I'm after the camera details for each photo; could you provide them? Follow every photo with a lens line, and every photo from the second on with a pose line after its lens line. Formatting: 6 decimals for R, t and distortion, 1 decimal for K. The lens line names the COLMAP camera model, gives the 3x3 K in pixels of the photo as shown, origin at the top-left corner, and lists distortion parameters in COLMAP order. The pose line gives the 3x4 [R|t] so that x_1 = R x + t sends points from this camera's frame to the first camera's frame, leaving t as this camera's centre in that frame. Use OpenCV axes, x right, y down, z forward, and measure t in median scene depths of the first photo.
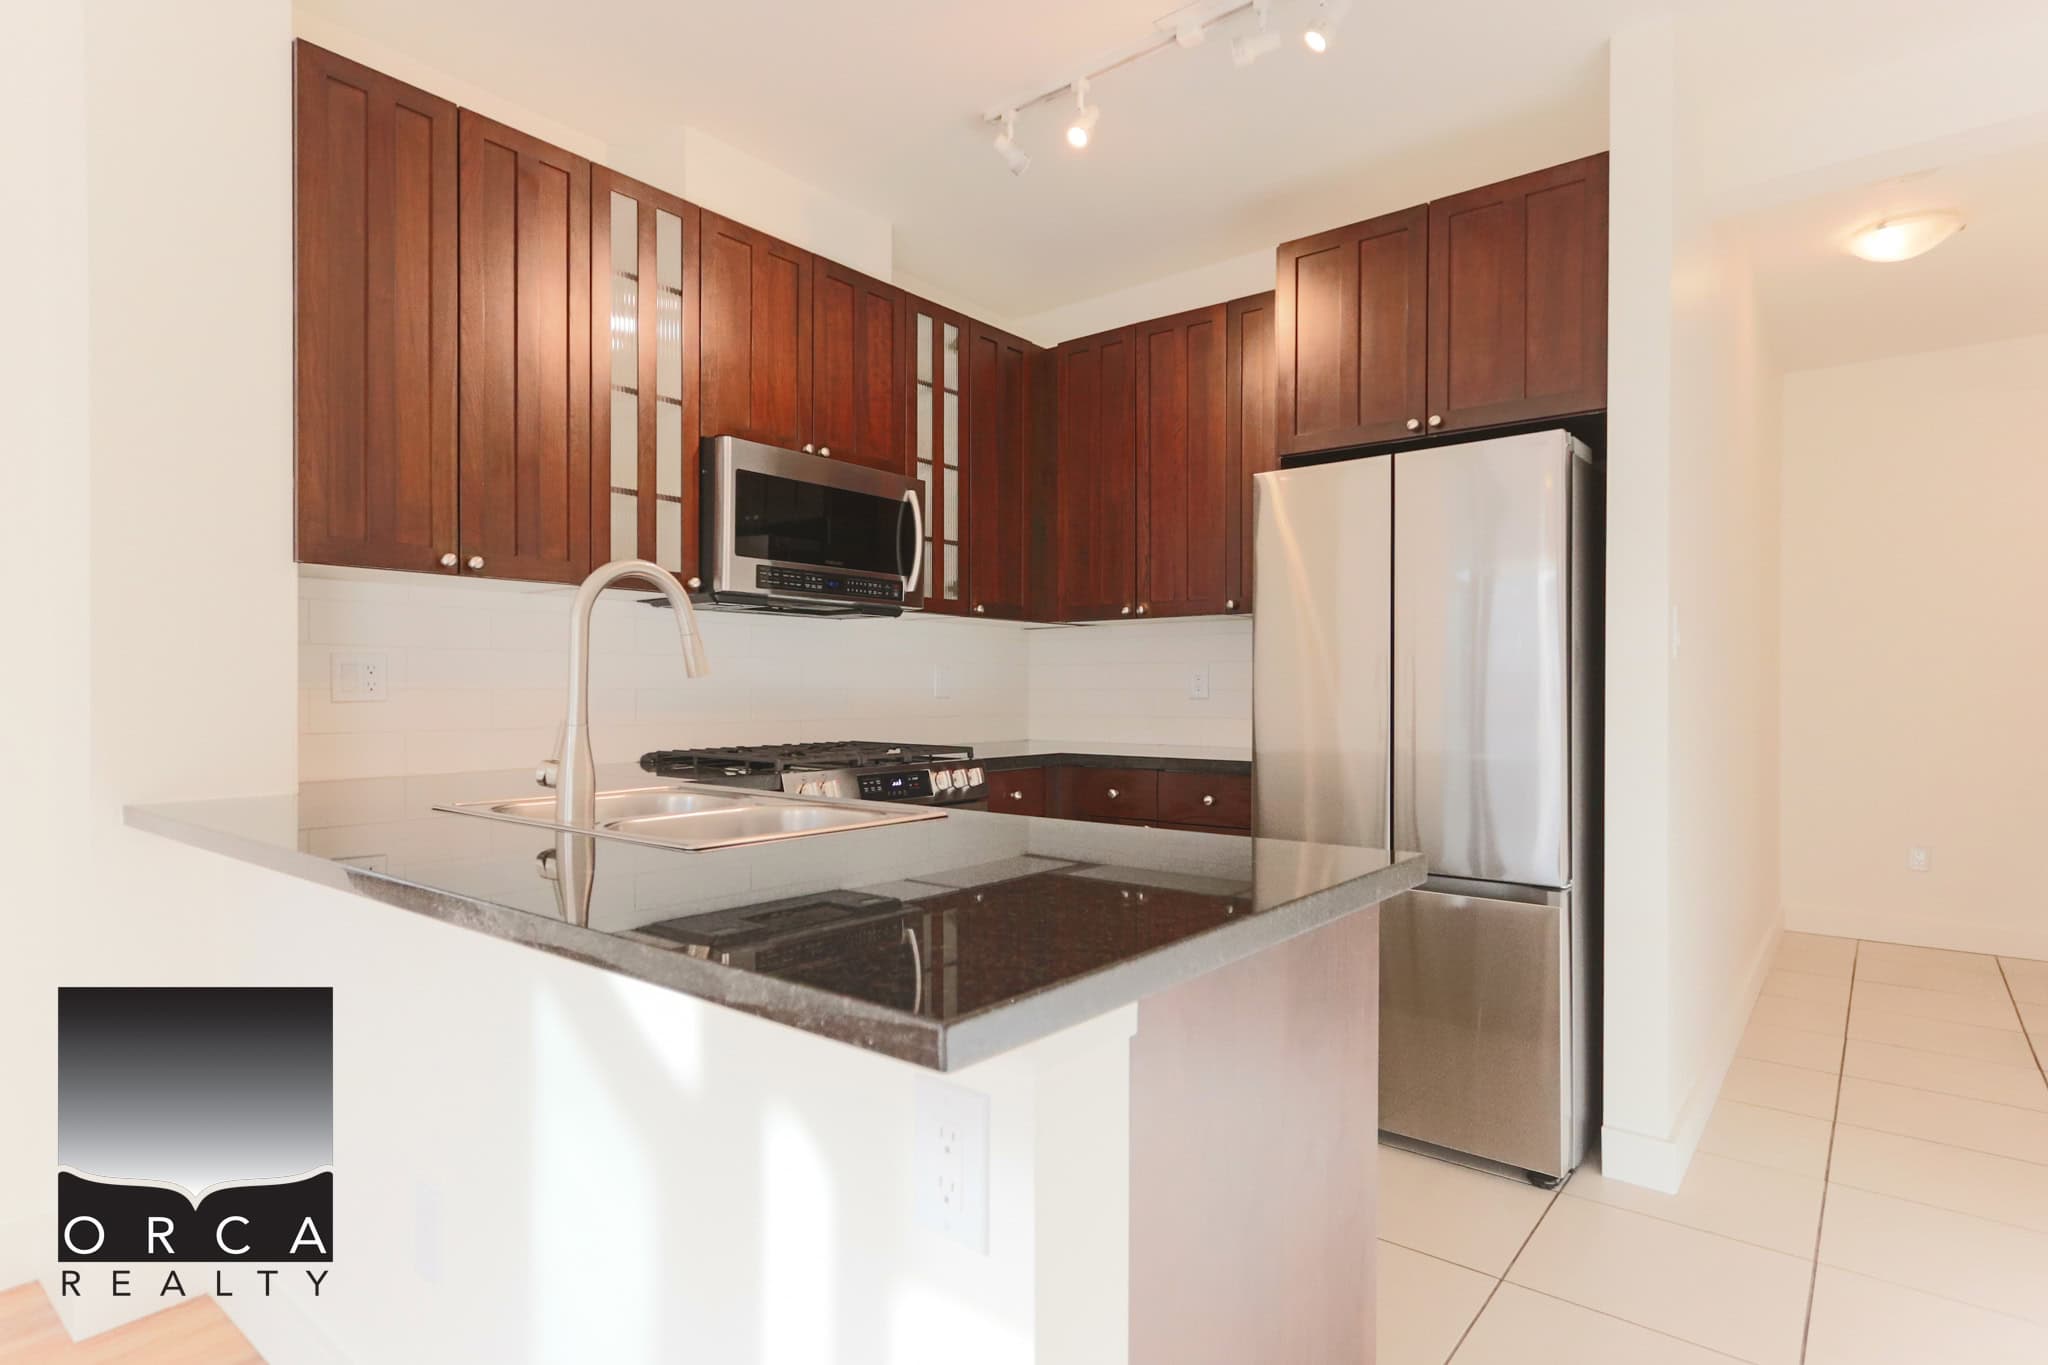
lens RADIAL K [[1066.0, 0, 1011.8], [0, 1066.0, 690.8], [0, 0, 1]] dist [0.002814, 0.000275]
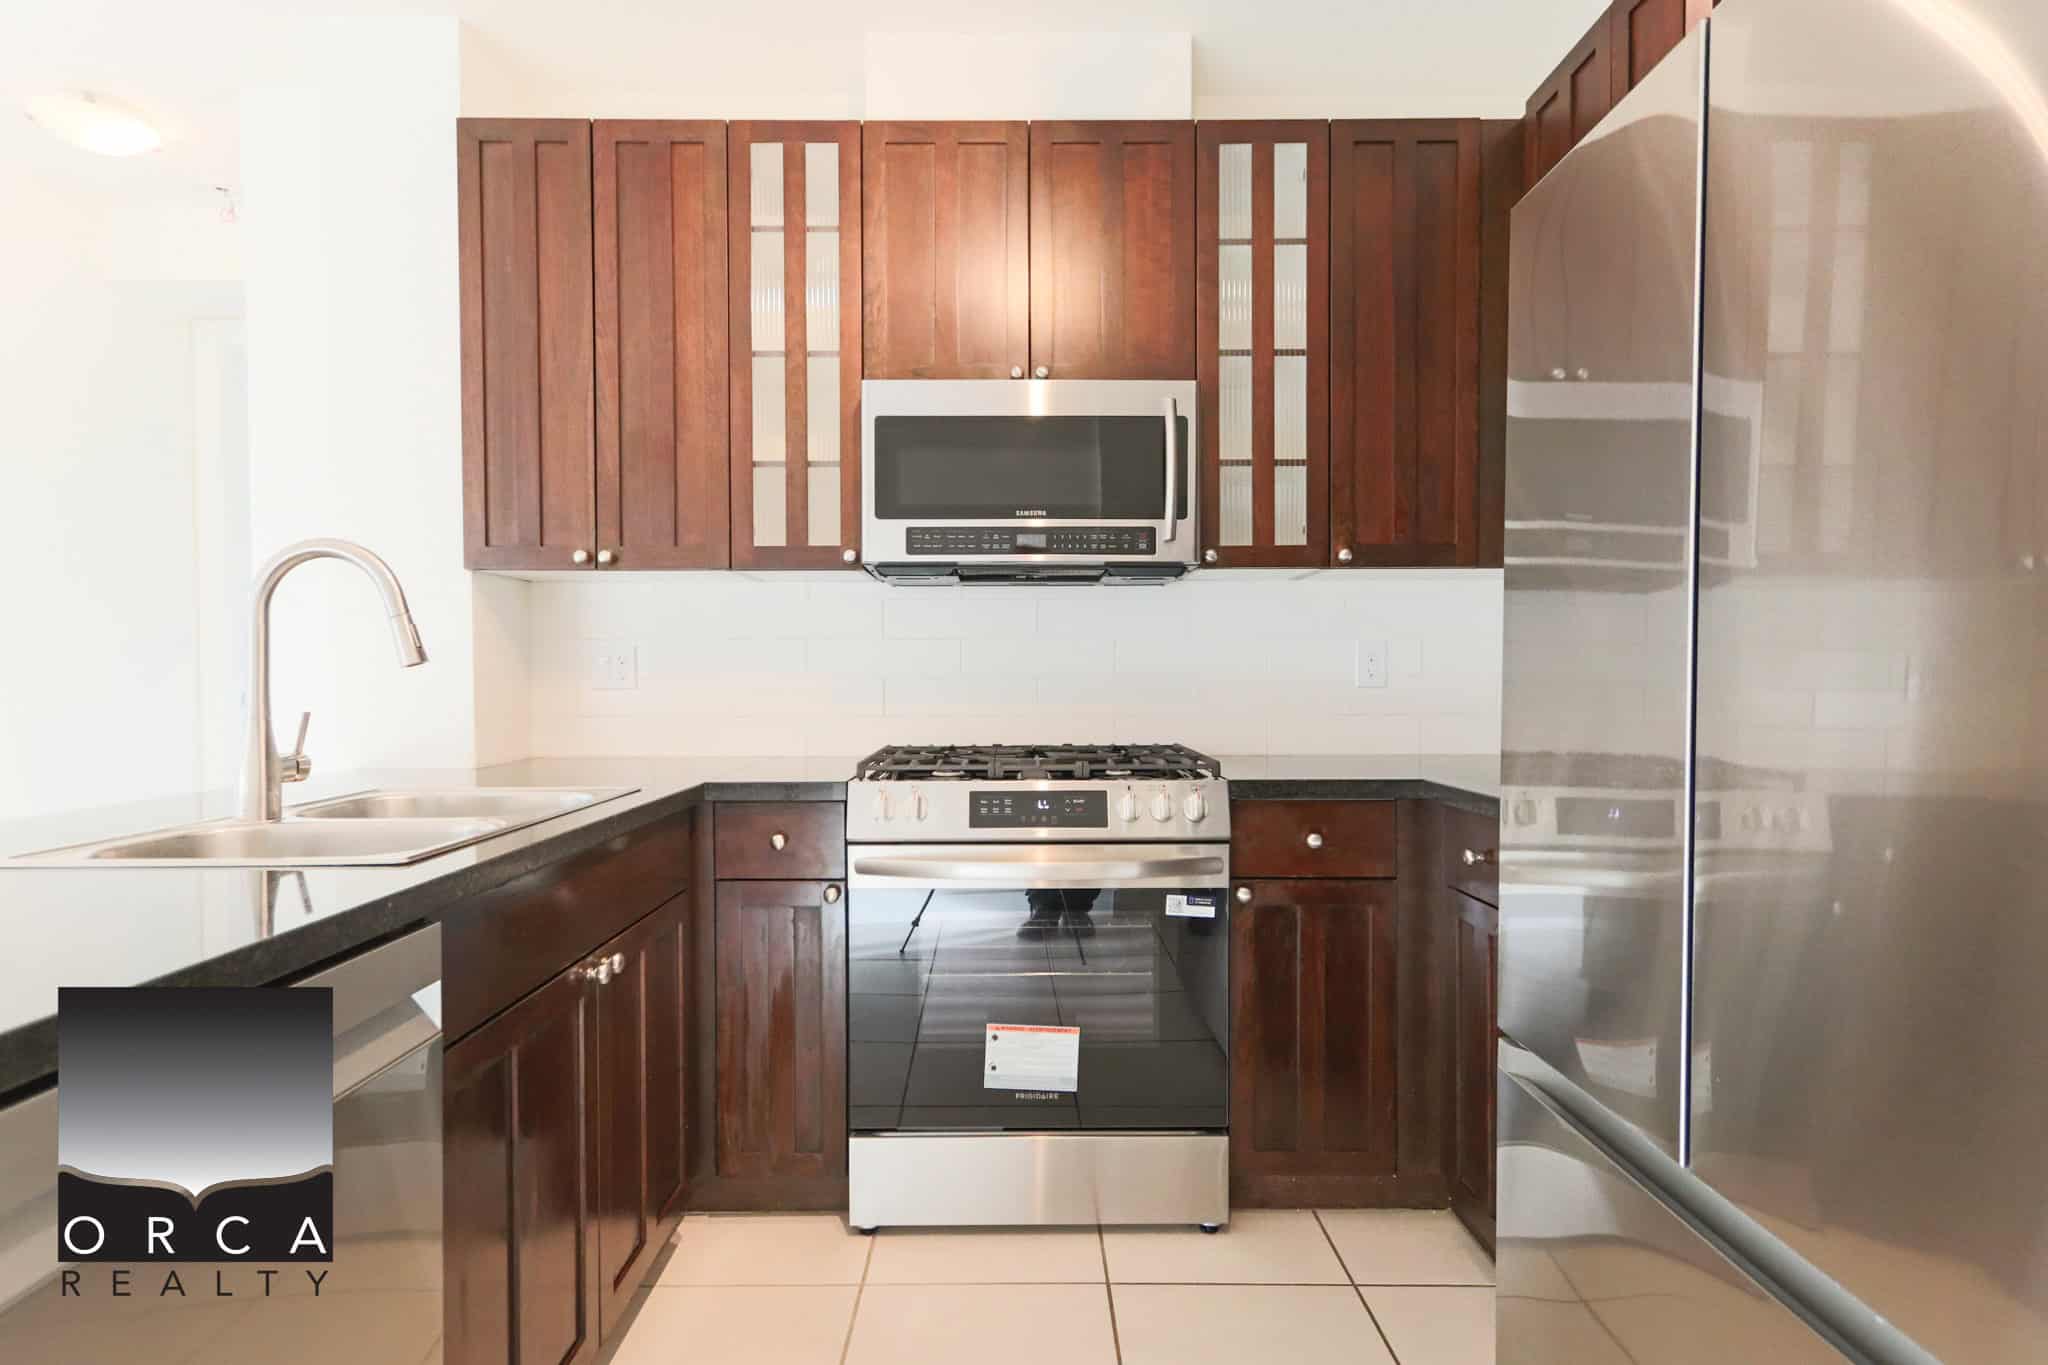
lens RADIAL K [[1033.8, 0, 1011.4], [0, 1033.8, 690.1], [0, 0, 1]] dist [0.000729, 0.002631]
pose [[0.637617, 0.007189, -0.770320, 0.412933], [0.003691, 0.999916, 0.012387, -0.001204], [0.770344, -0.010741, 0.637538, 0.524402]]
